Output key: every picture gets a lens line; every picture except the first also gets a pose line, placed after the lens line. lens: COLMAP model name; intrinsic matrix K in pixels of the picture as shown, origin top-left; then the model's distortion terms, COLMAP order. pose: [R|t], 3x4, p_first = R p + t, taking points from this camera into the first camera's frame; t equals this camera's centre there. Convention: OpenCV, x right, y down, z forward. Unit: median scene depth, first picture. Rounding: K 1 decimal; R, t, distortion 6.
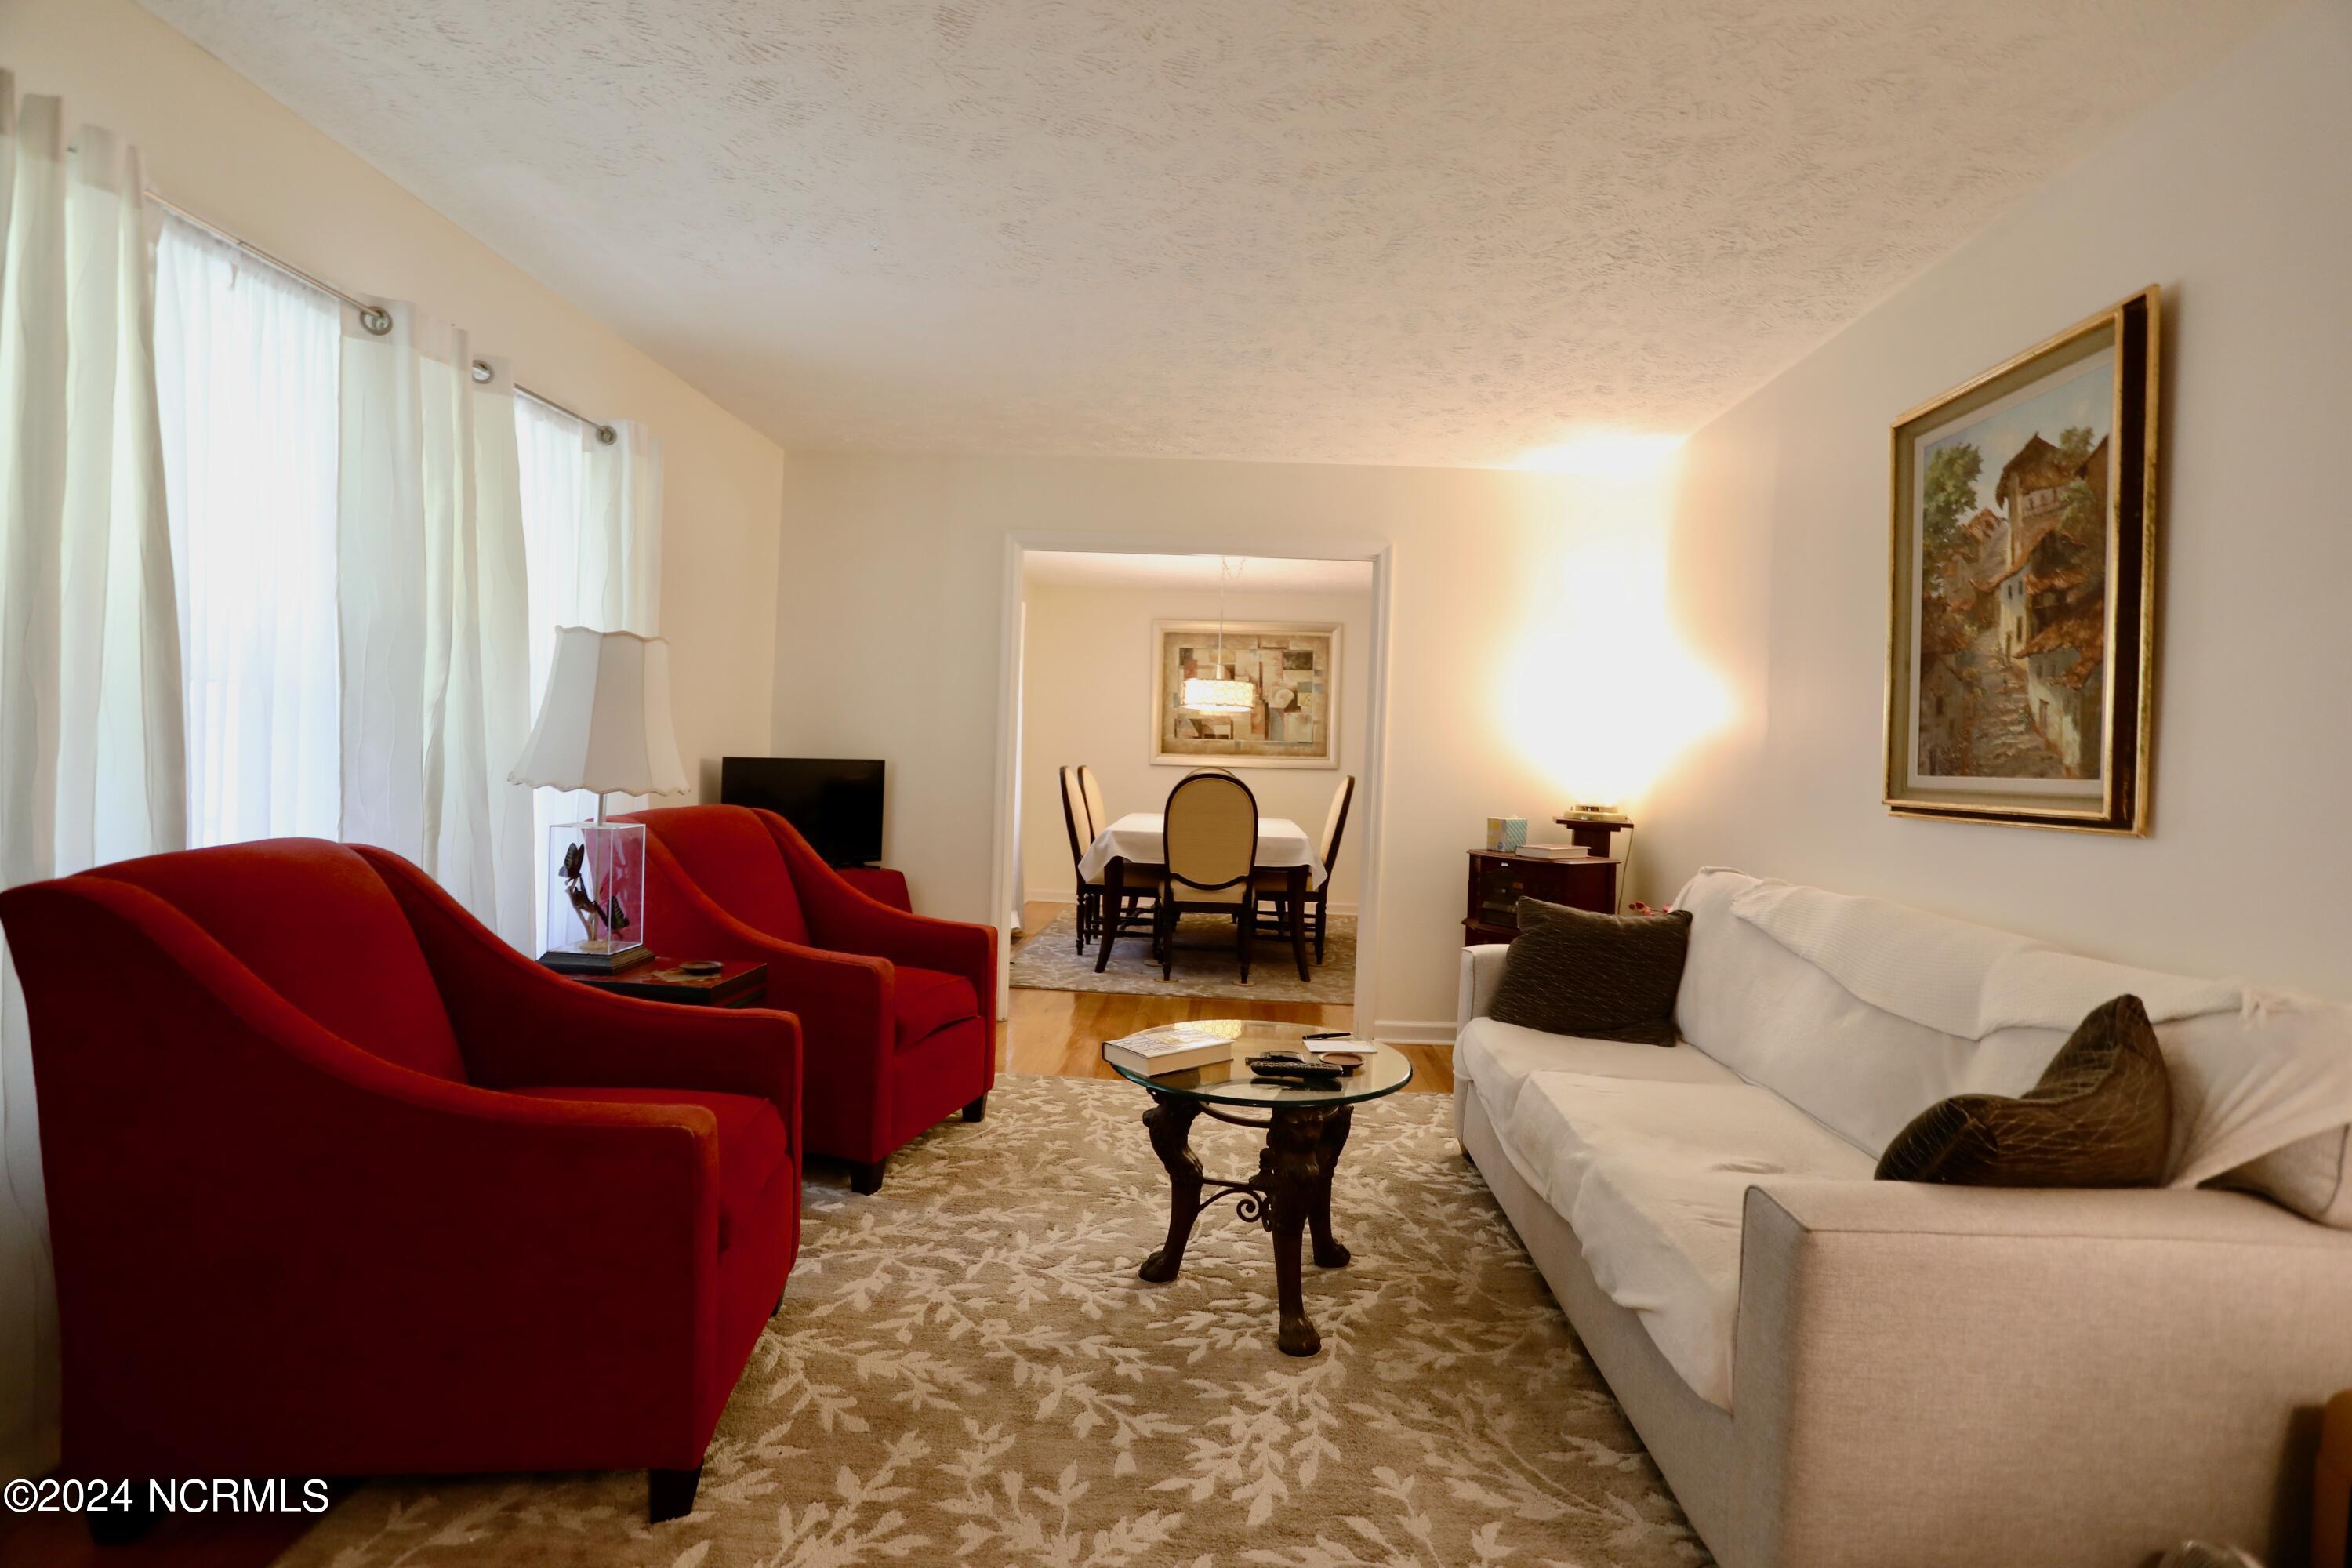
lens RADIAL K [[1140.4, 0, 1171.5], [0, 1140.4, 768.8], [0, 0, 1]] dist [-0.074469, 0.031889]
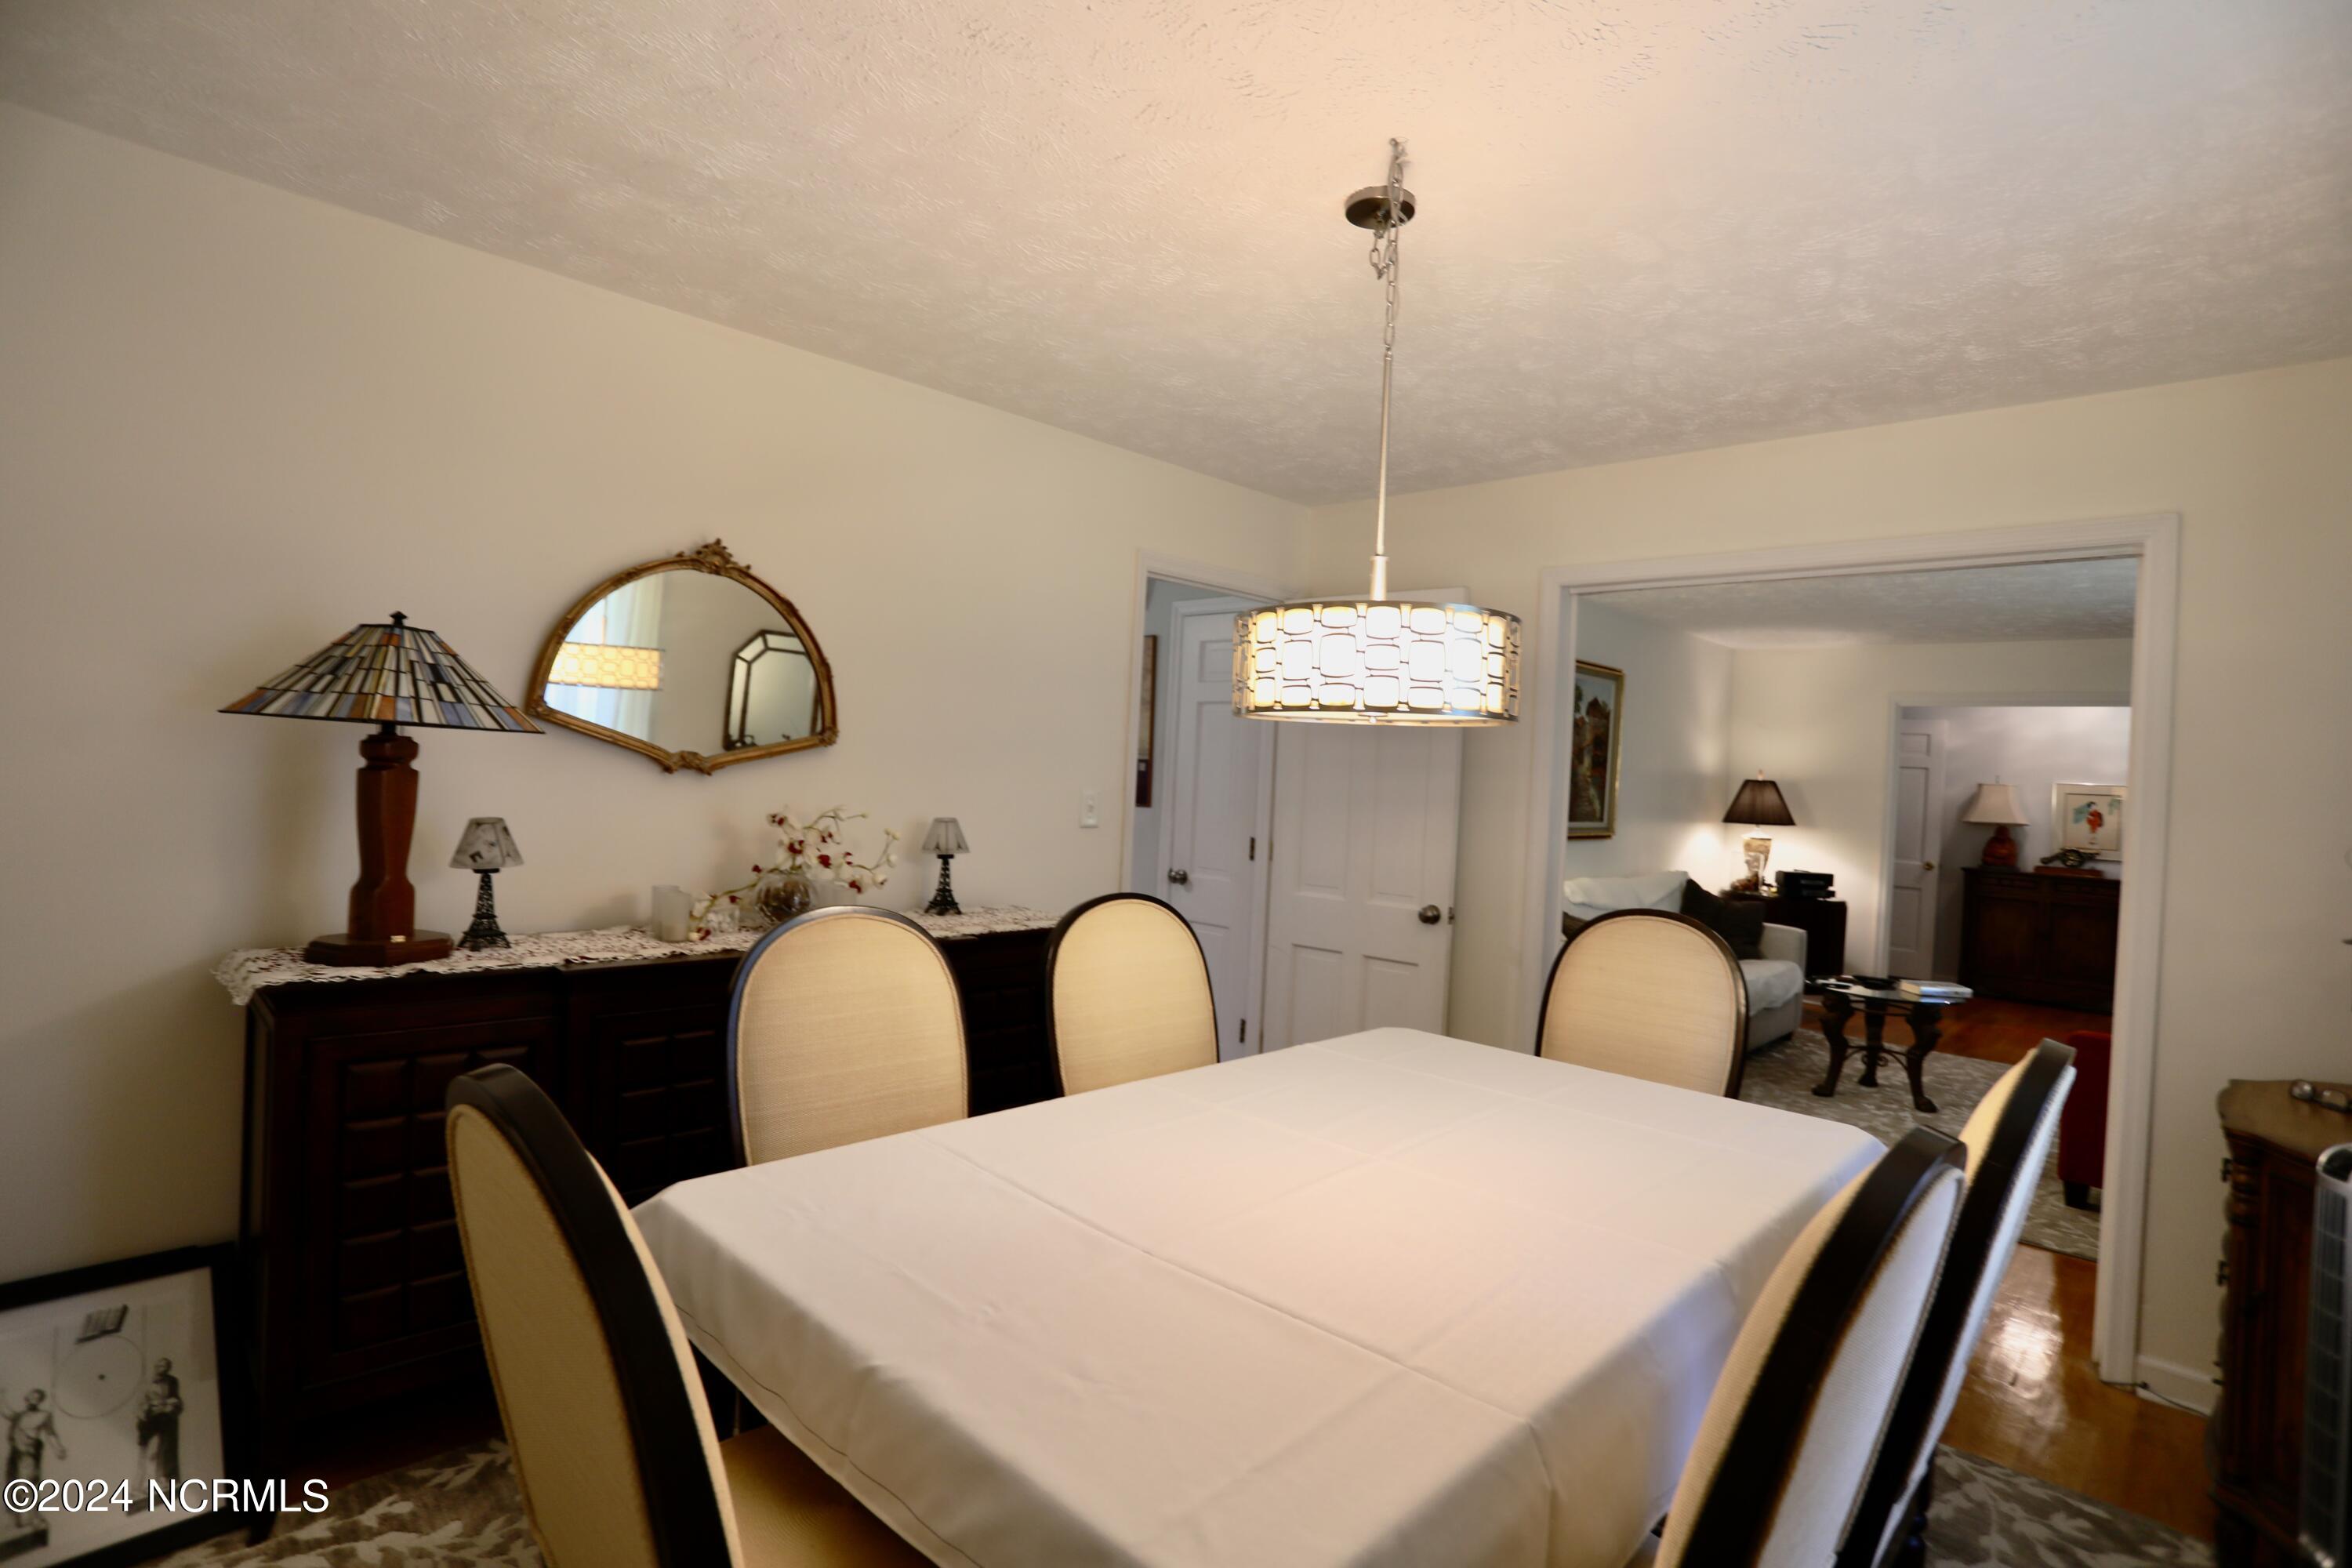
lens RADIAL K [[1140.4, 0, 1171.5], [0, 1140.4, 768.8], [0, 0, 1]] dist [-0.074469, 0.031889]
pose [[-0.741876, -0.077050, 0.666095, -0.281275], [-0.072268, 0.996778, 0.034811, -0.131167], [-0.666631, -0.022312, -0.745054, 3.397785]]
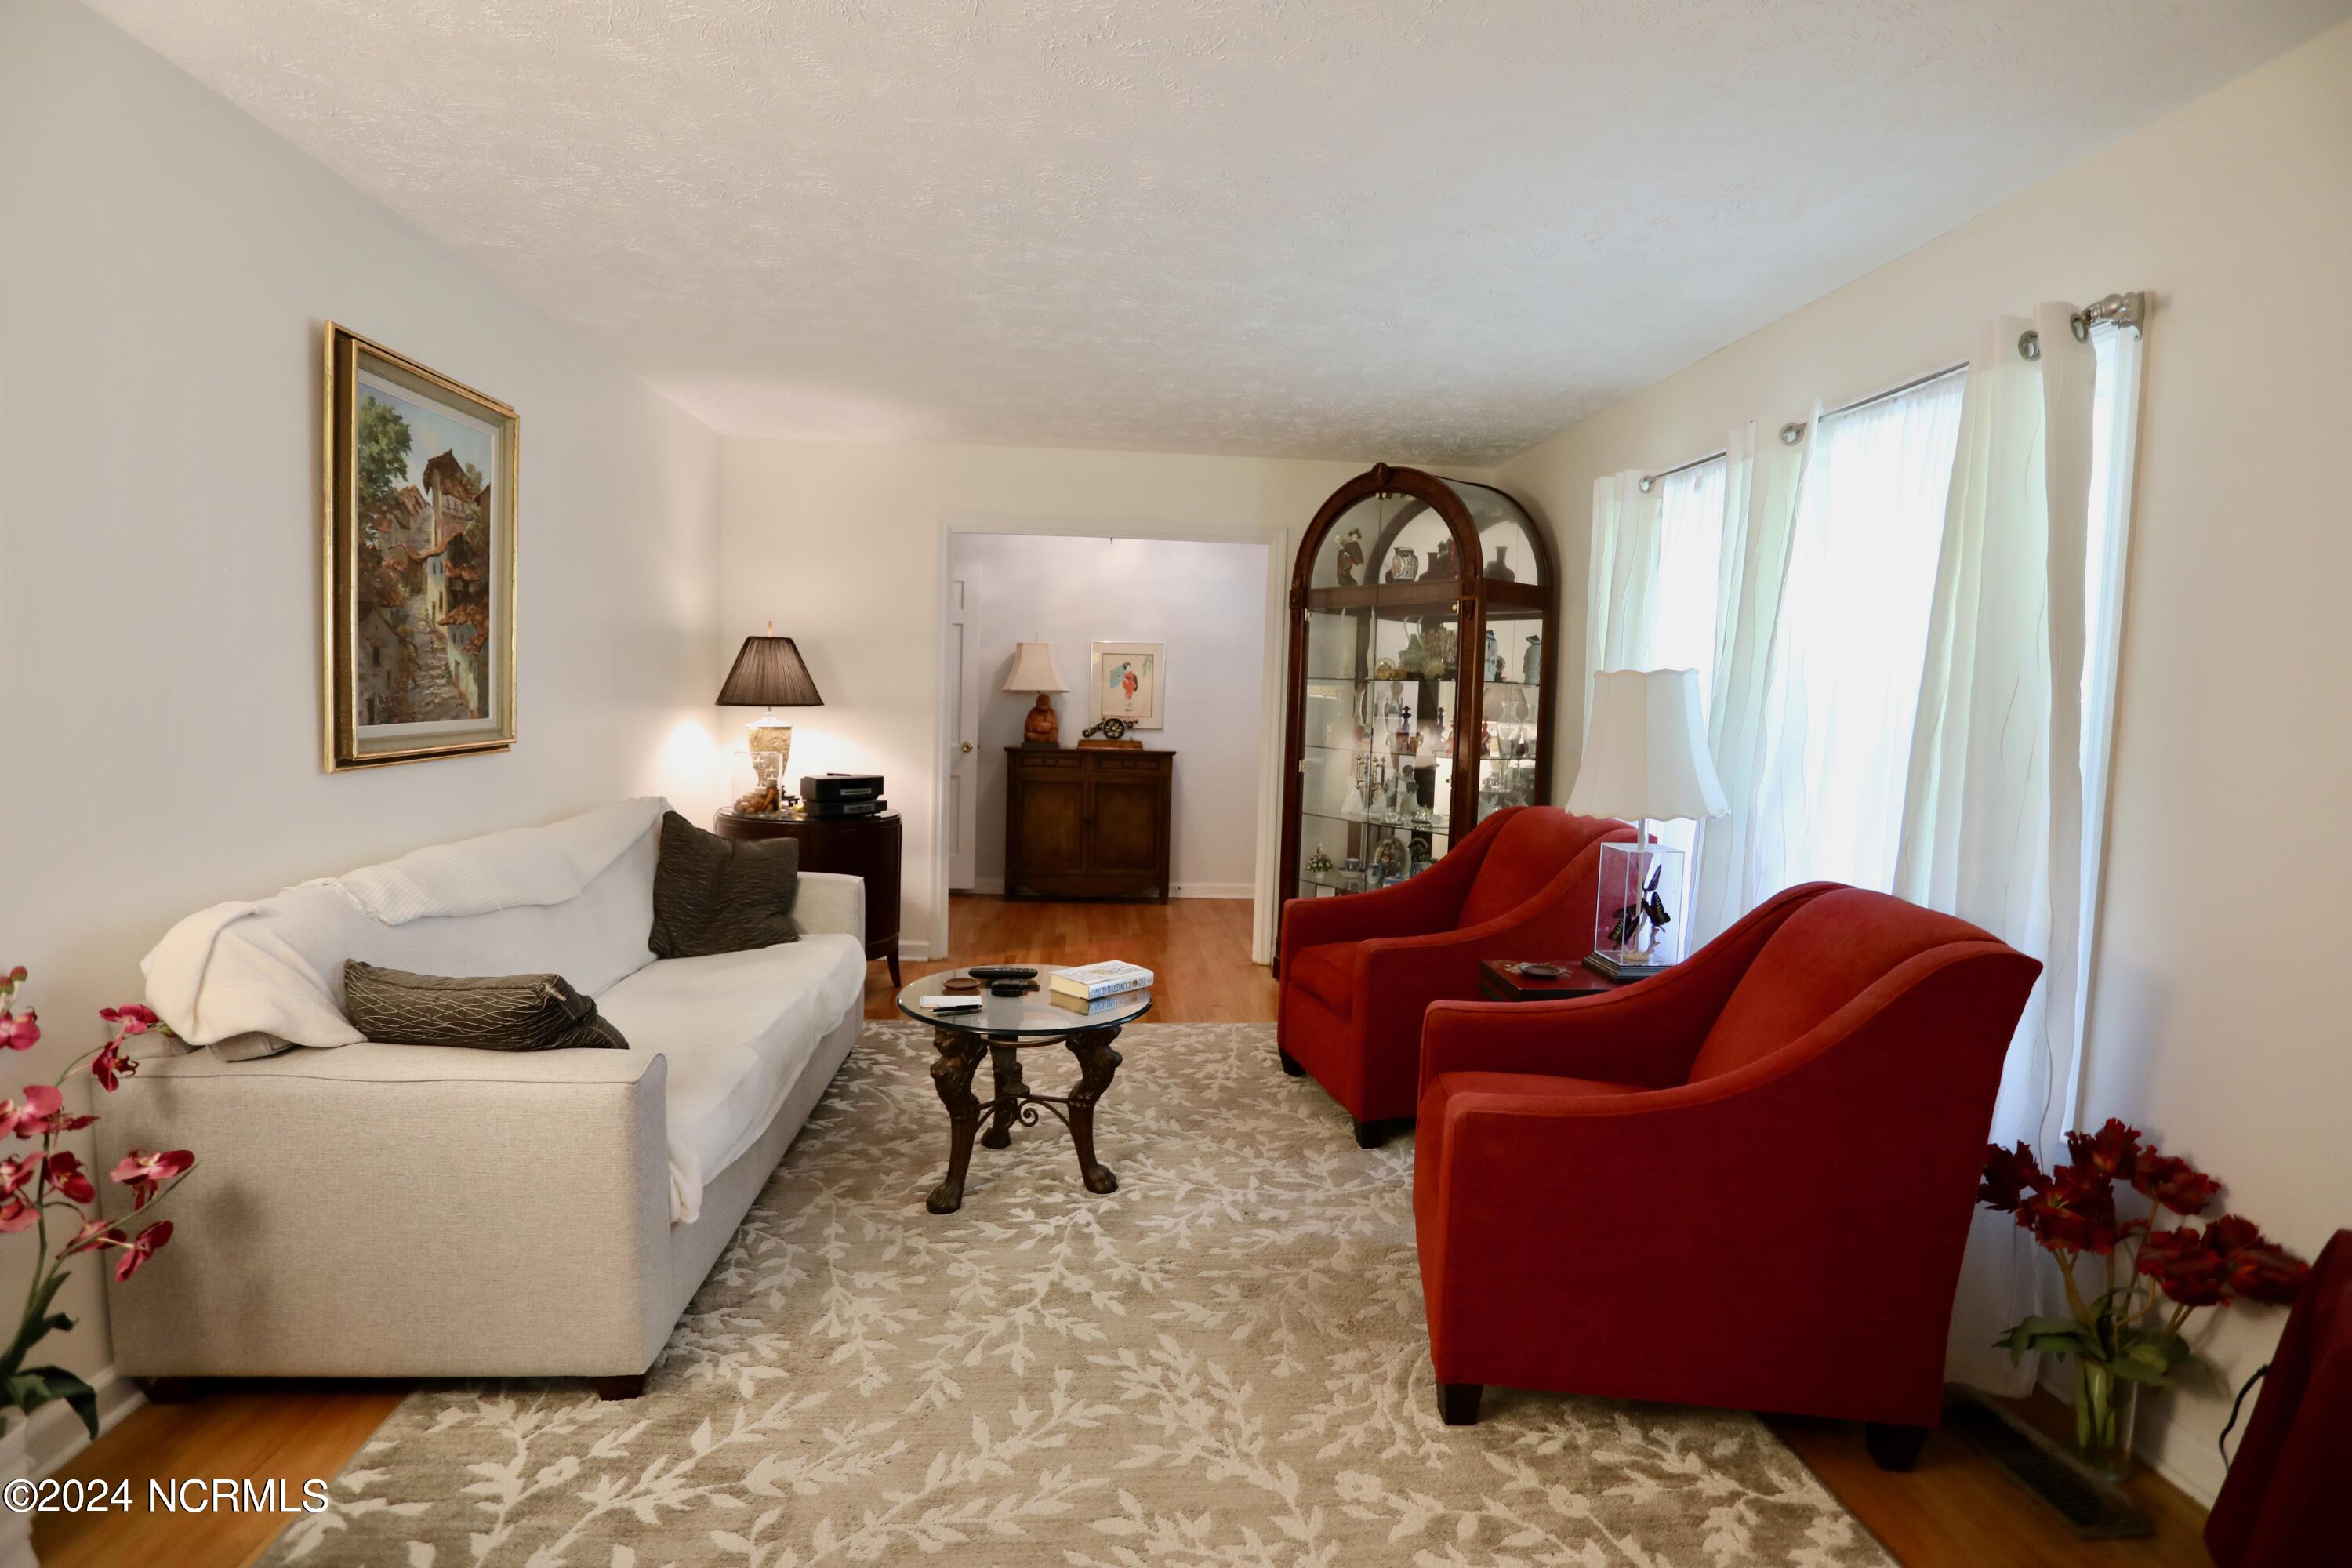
lens RADIAL K [[1140.4, 0, 1171.5], [0, 1140.4, 768.8], [0, 0, 1]] dist [-0.074469, 0.031889]
pose [[-0.990001, -0.057993, -0.128586, 0.093238], [-0.068450, 0.994565, 0.078454, -0.085371], [0.123337, 0.086471, -0.988590, 2.150167]]
